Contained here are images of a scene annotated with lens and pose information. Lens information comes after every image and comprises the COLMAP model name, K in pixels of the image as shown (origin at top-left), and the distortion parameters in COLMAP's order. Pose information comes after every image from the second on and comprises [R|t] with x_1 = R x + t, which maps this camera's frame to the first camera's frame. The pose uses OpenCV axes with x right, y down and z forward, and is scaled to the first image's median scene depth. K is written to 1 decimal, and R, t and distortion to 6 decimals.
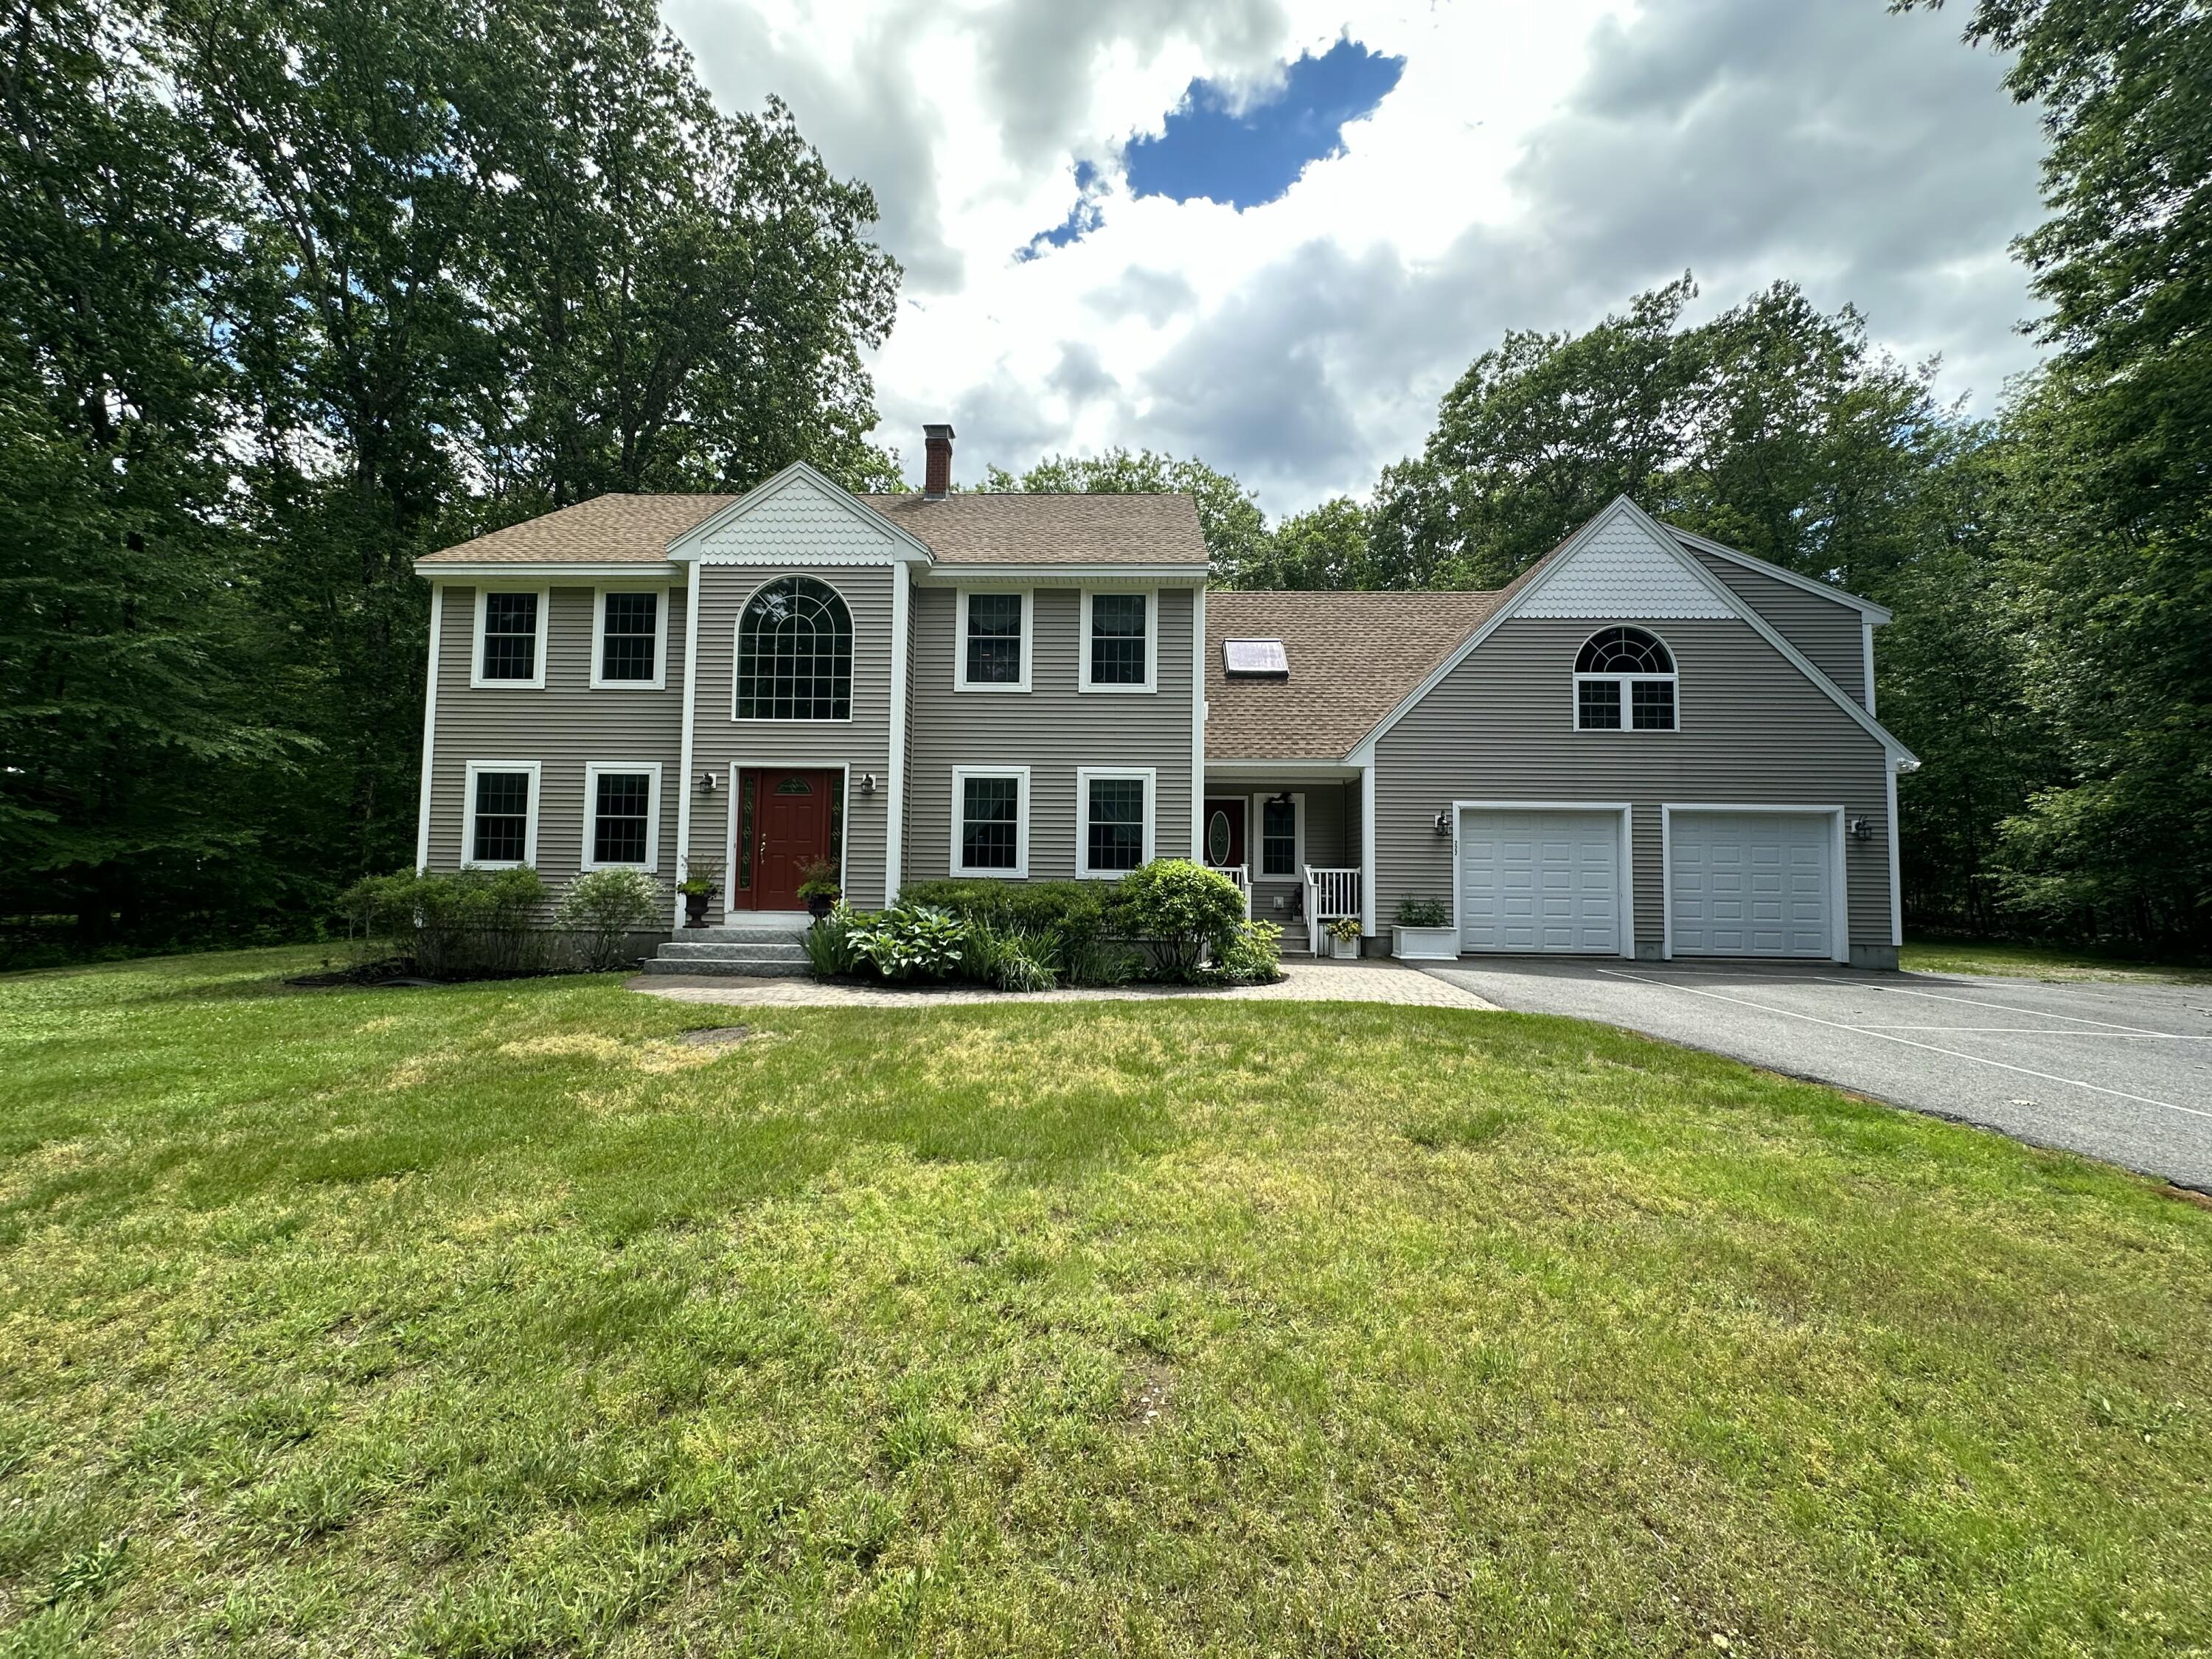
lens RADIAL K [[883.9, 0, 1104.1], [0, 883.9, 831.2], [0, 0, 1]] dist [0.000270, 0.000112]
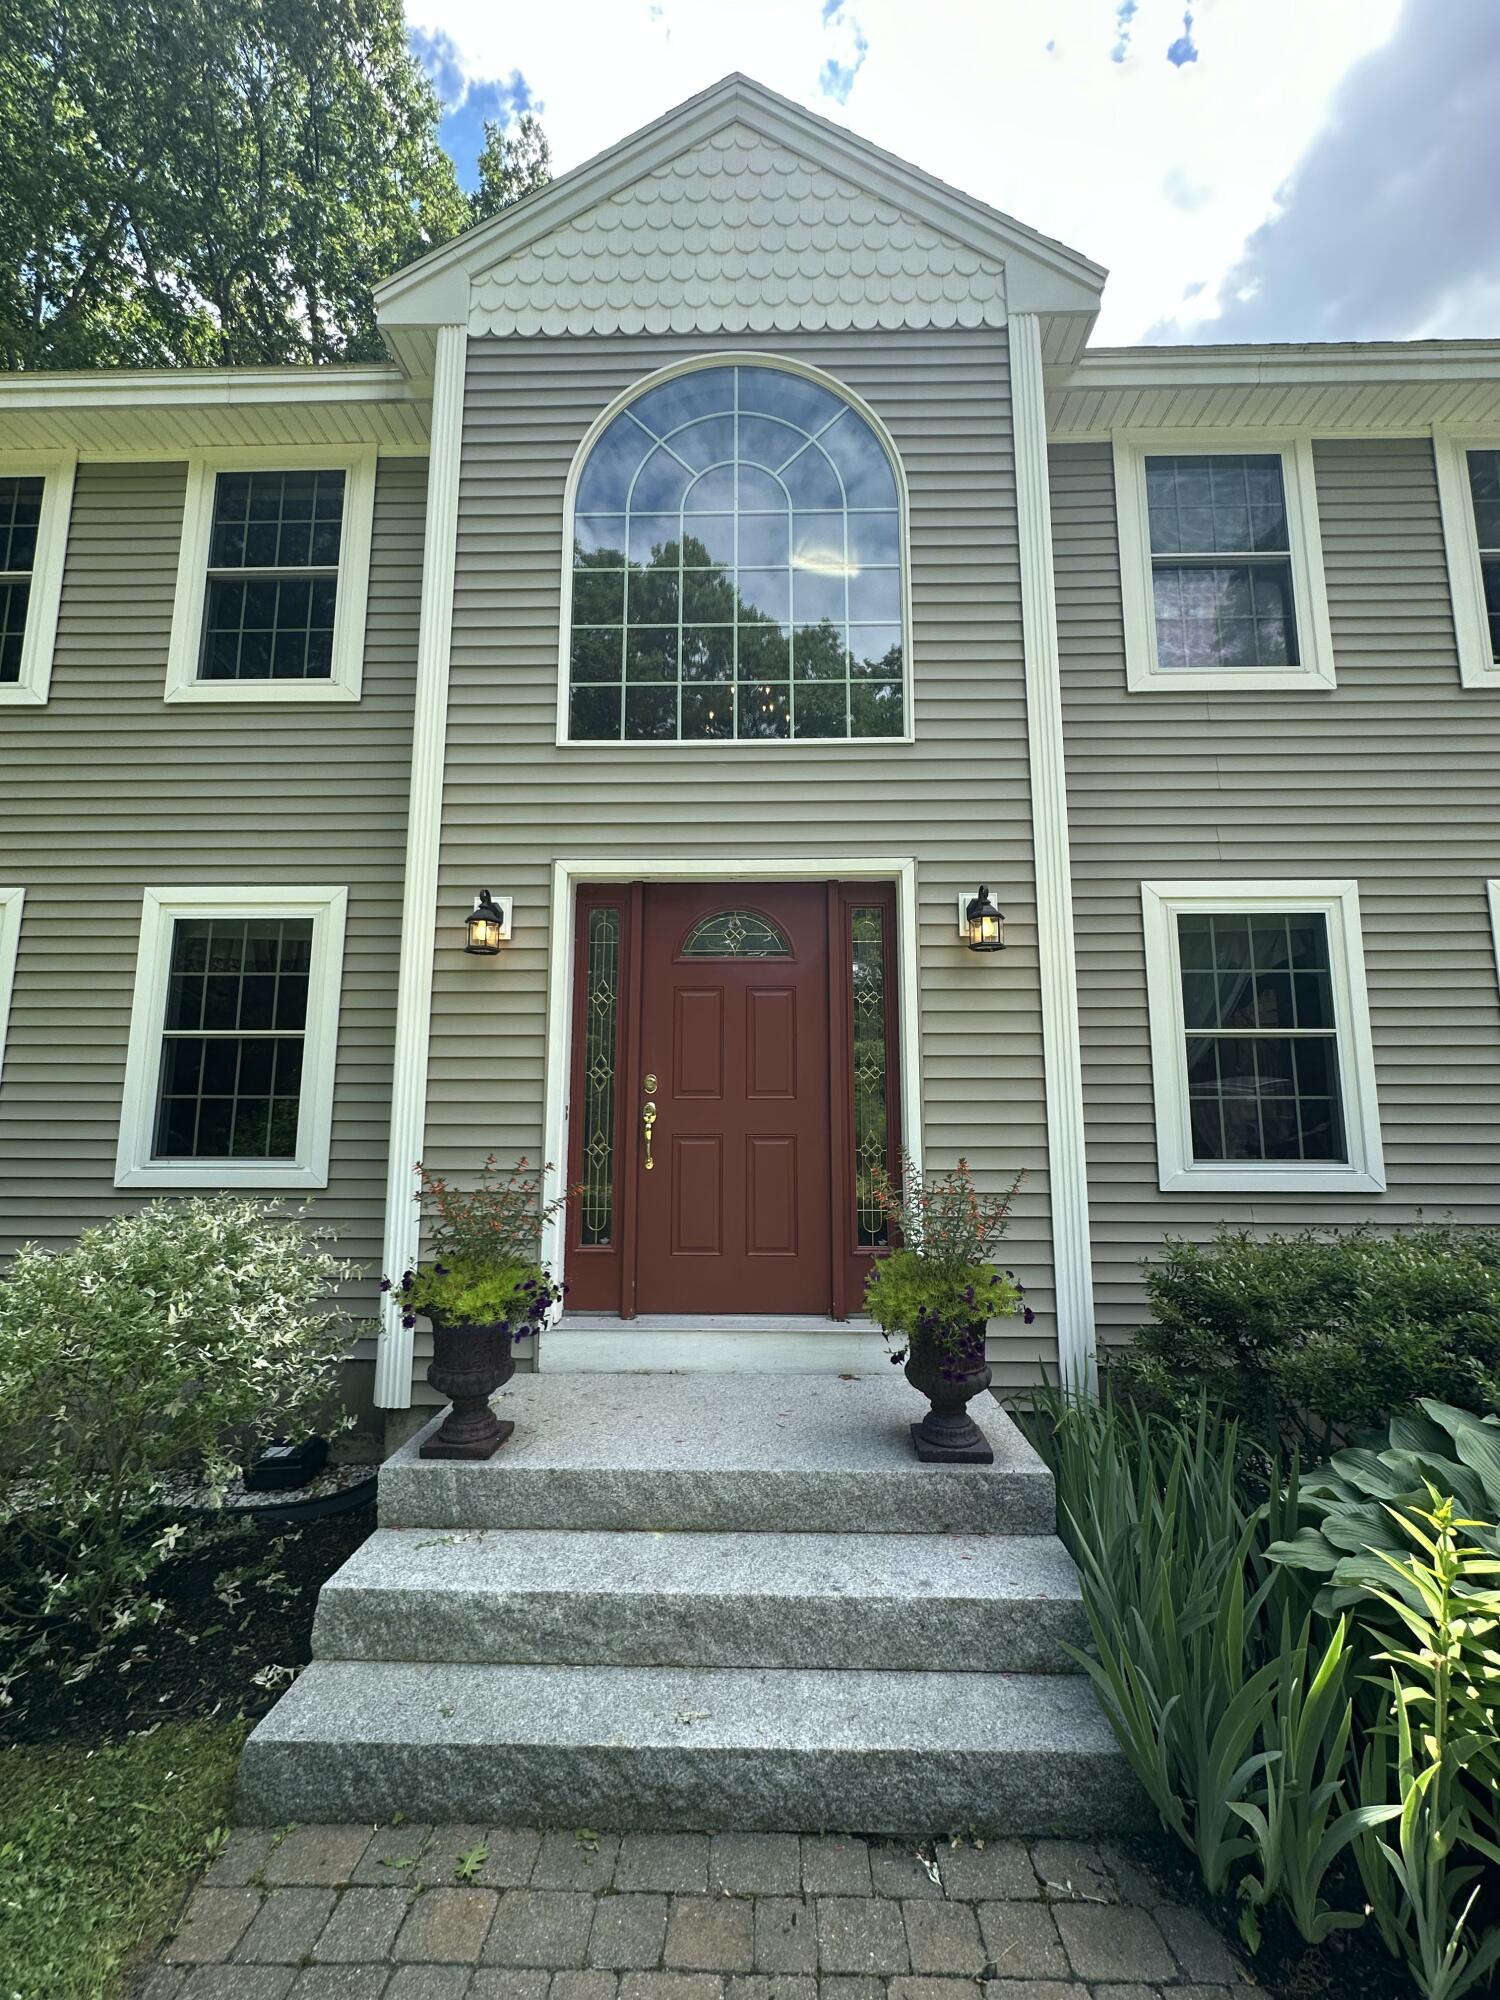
lens RADIAL K [[799.2, 0, 768.4], [0, 799.2, 991.4], [0, 0, 1]] dist [0.000270, 0.000112]
pose [[0.999754, -0.013131, 0.017869, -0.327544], [0.014459, 0.996973, -0.076388, -0.005490], [-0.016812, 0.076628, 0.996918, 0.660382]]
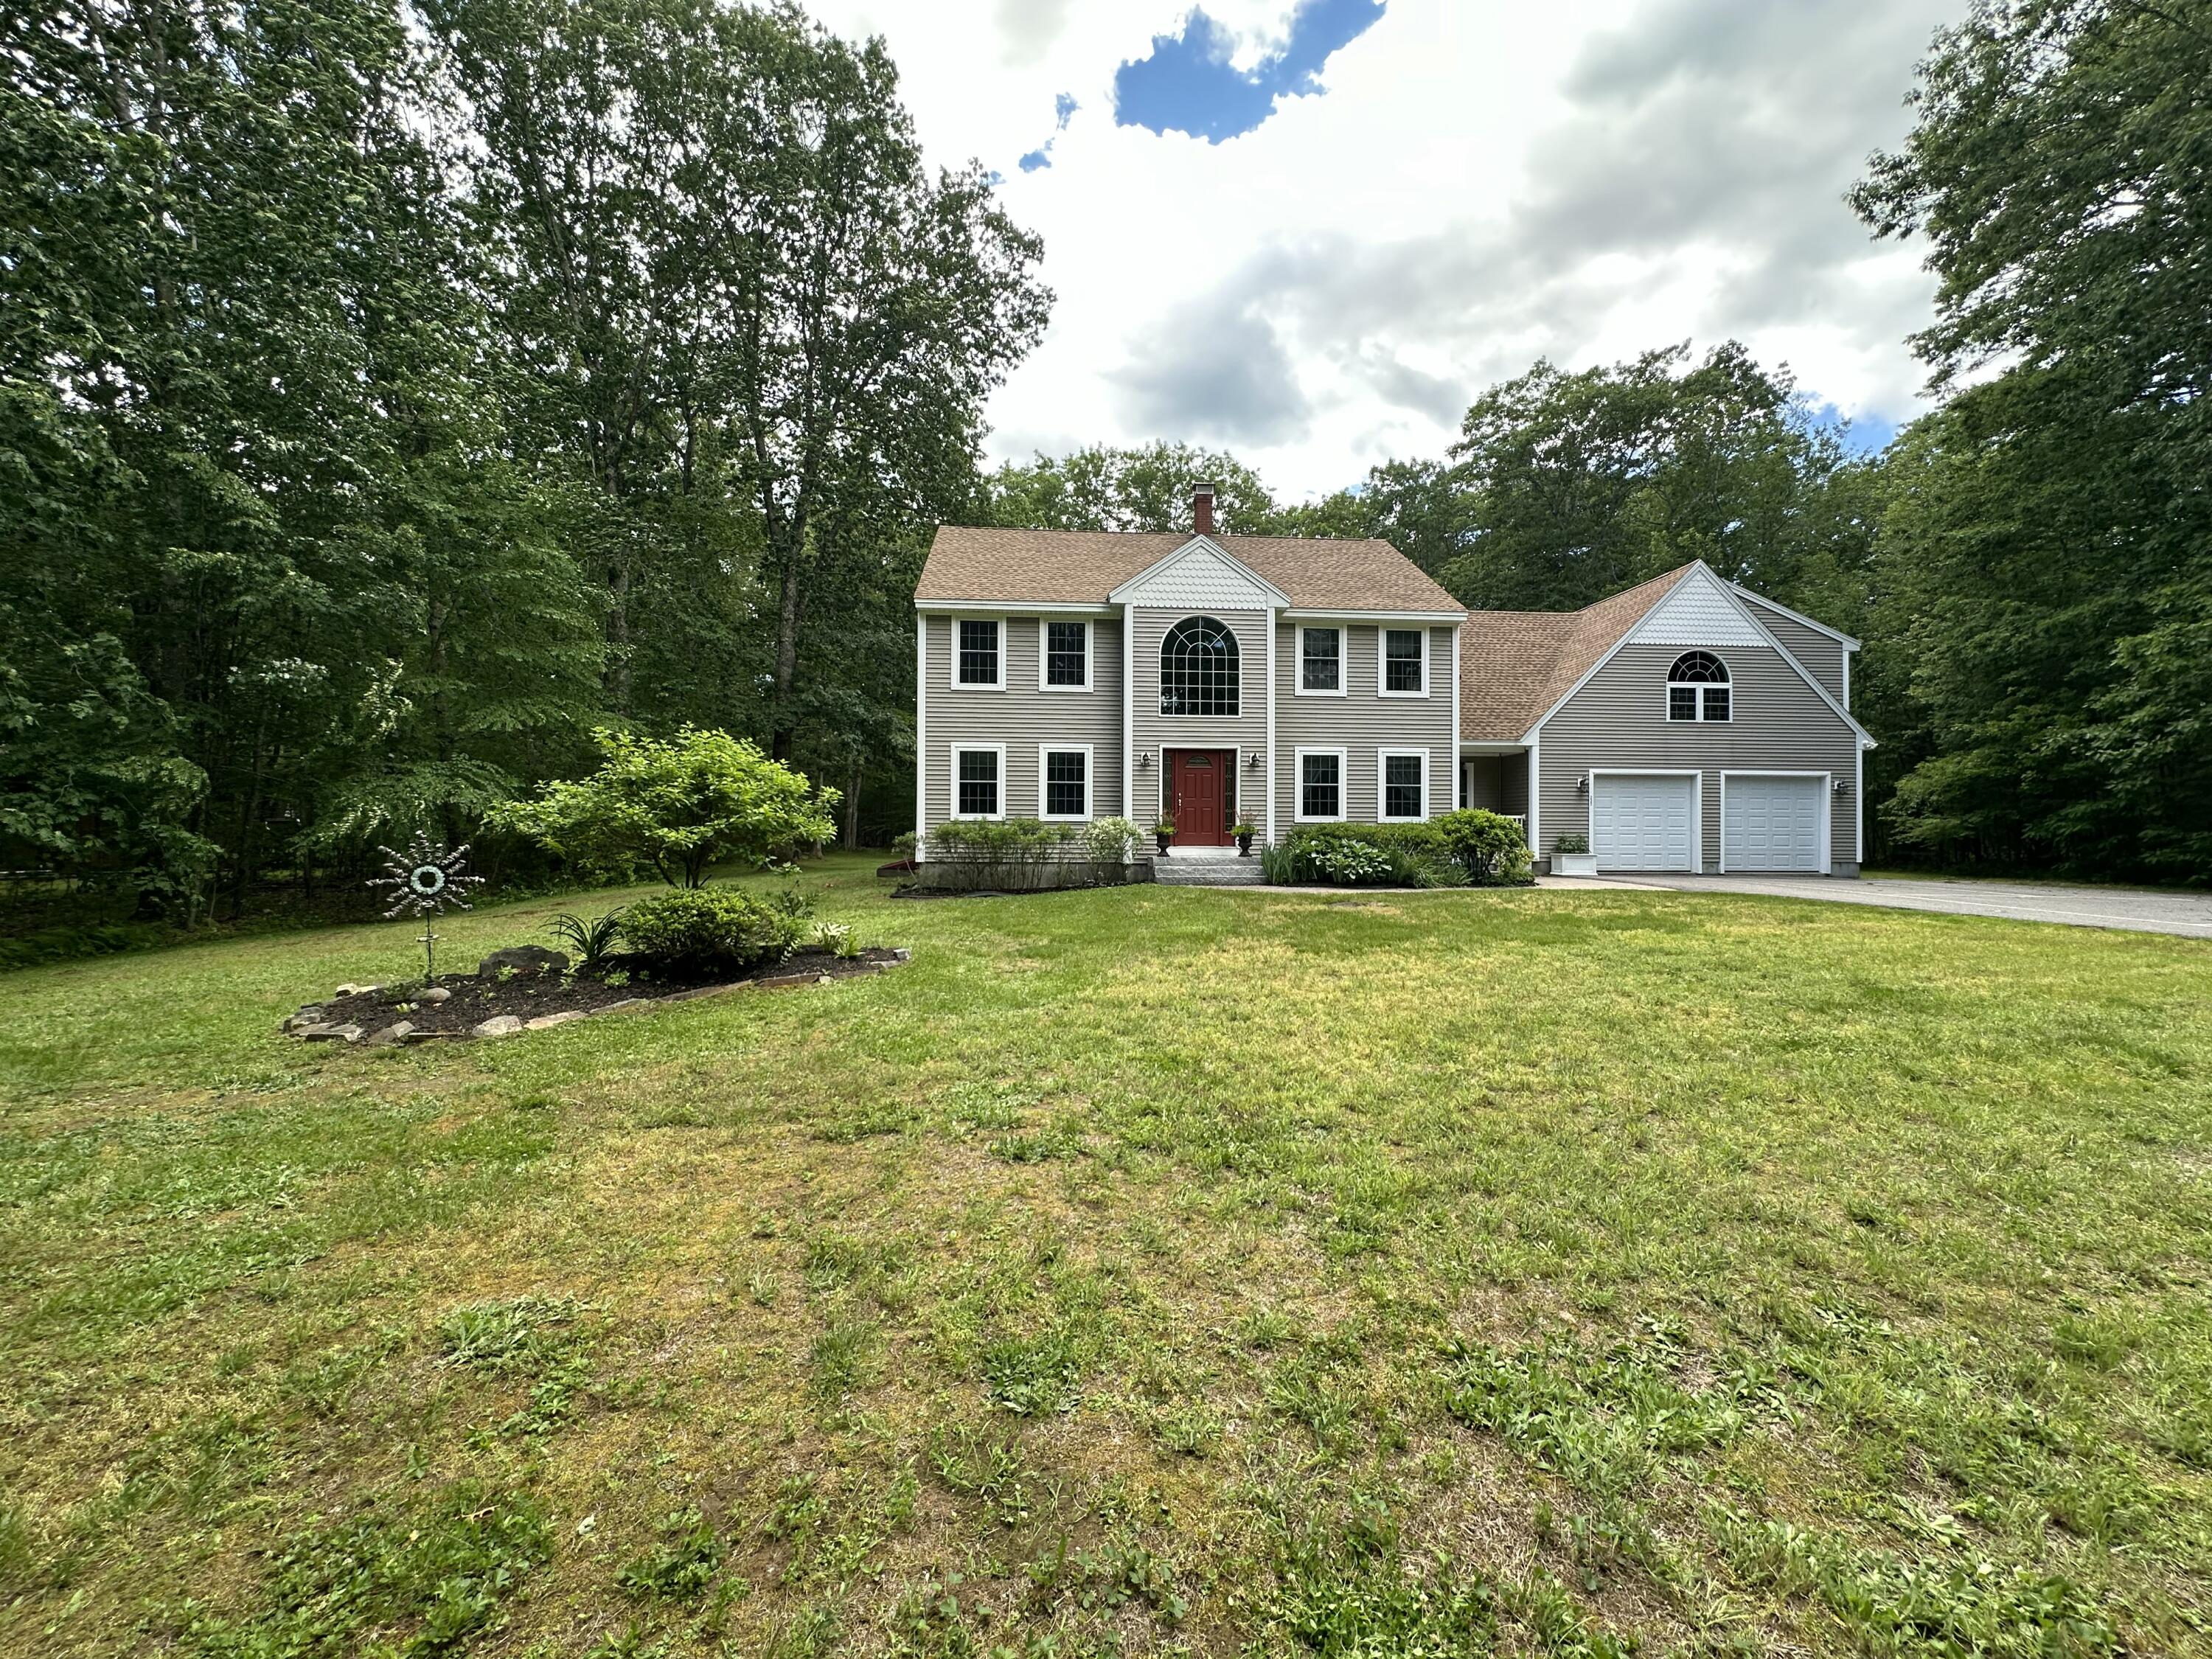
lens RADIAL K [[883.9, 0, 1098.9], [0, 883.9, 847.7], [0, 0, 1]] dist [0.000270, 0.000112]
pose [[0.993676, -0.011831, 0.111660, -0.649036], [0.003987, 0.997524, 0.070213, -0.010883], [-0.112215, -0.069323, 0.991263, -0.423516]]
